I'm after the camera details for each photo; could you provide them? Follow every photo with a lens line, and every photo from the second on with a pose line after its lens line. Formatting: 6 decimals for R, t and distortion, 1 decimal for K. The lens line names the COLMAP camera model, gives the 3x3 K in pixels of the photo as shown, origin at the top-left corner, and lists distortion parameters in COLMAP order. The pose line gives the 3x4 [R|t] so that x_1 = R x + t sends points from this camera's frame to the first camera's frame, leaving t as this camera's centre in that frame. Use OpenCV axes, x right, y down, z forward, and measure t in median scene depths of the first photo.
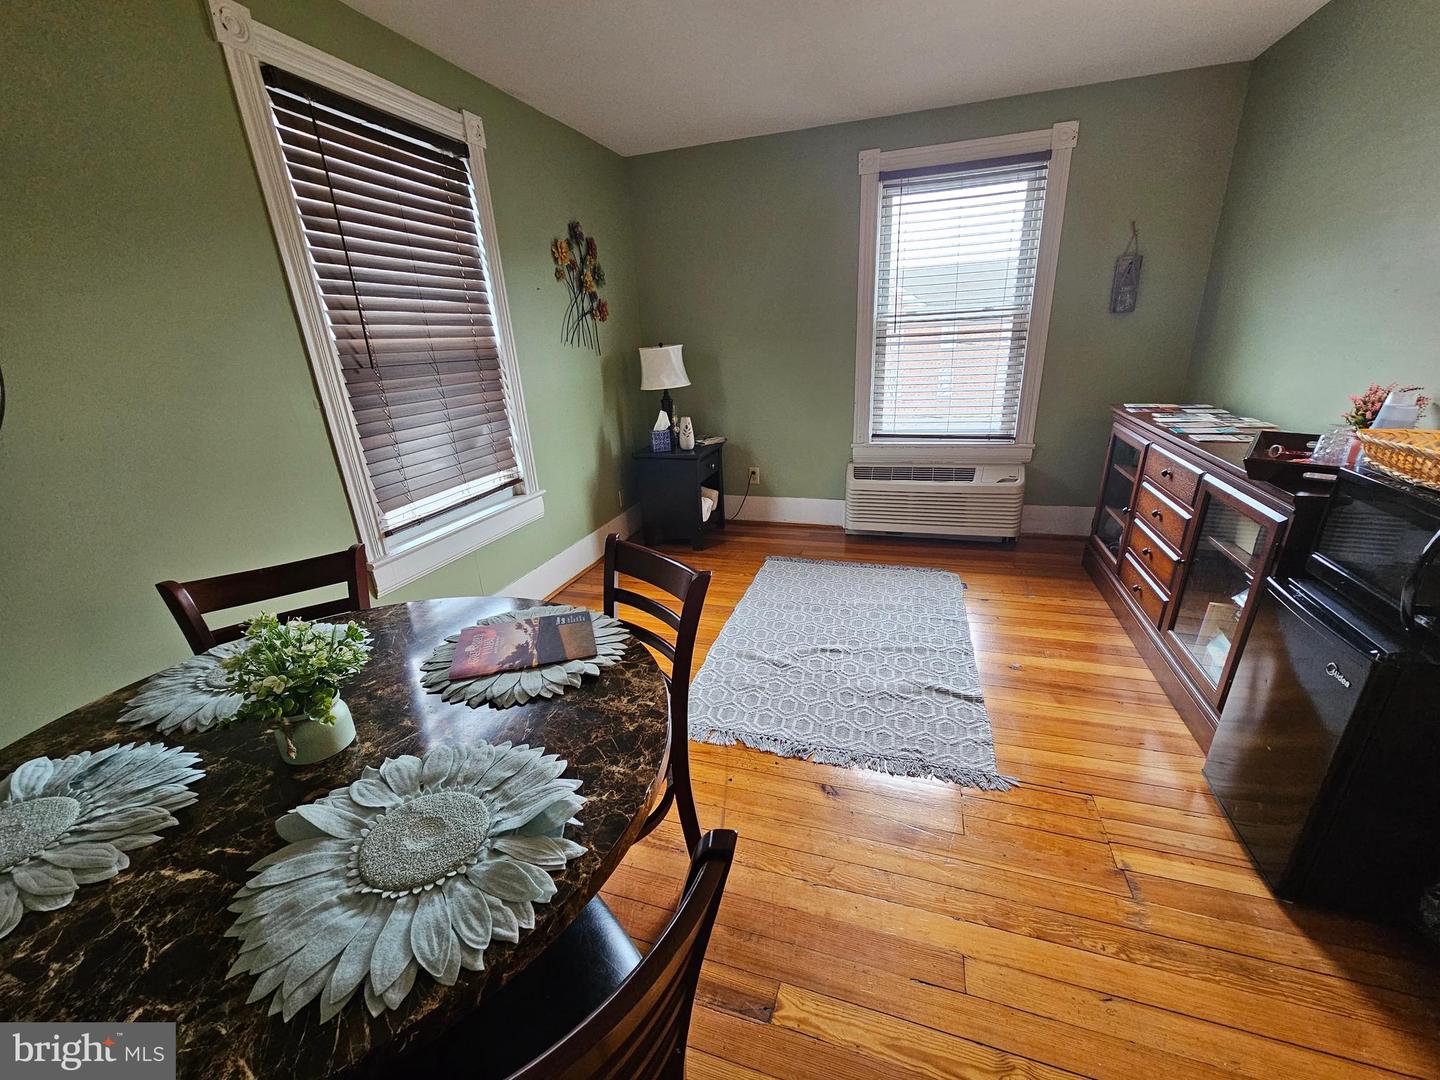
lens RADIAL K [[575.0, 0, 720.0], [0, 575.0, 540.0], [0, 0, 1]] dist [-0.000886, 0.000243]
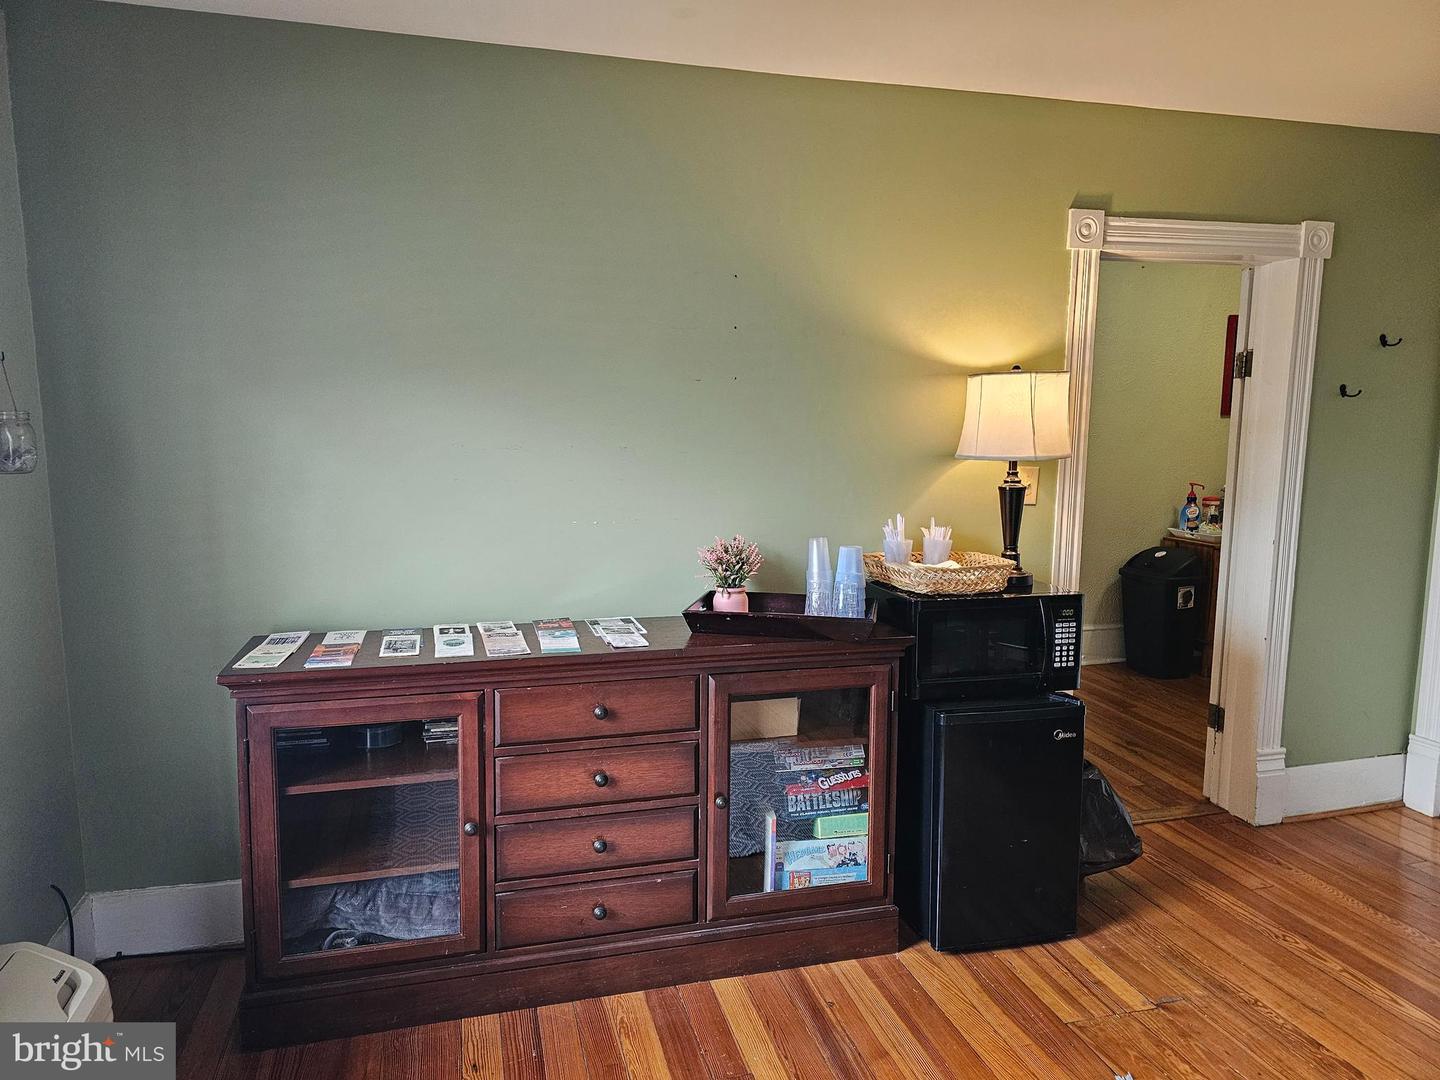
lens RADIAL K [[966.0, 0, 720.0], [0, 966.0, 540.0], [0, 0, 1]] dist [0.001530, 0.000628]
pose [[-0.555045, -0.058785, 0.829741, -0.195183], [0.297921, 0.917279, 0.264277, -0.826432], [-0.776639, 0.393883, -0.491618, 2.184713]]
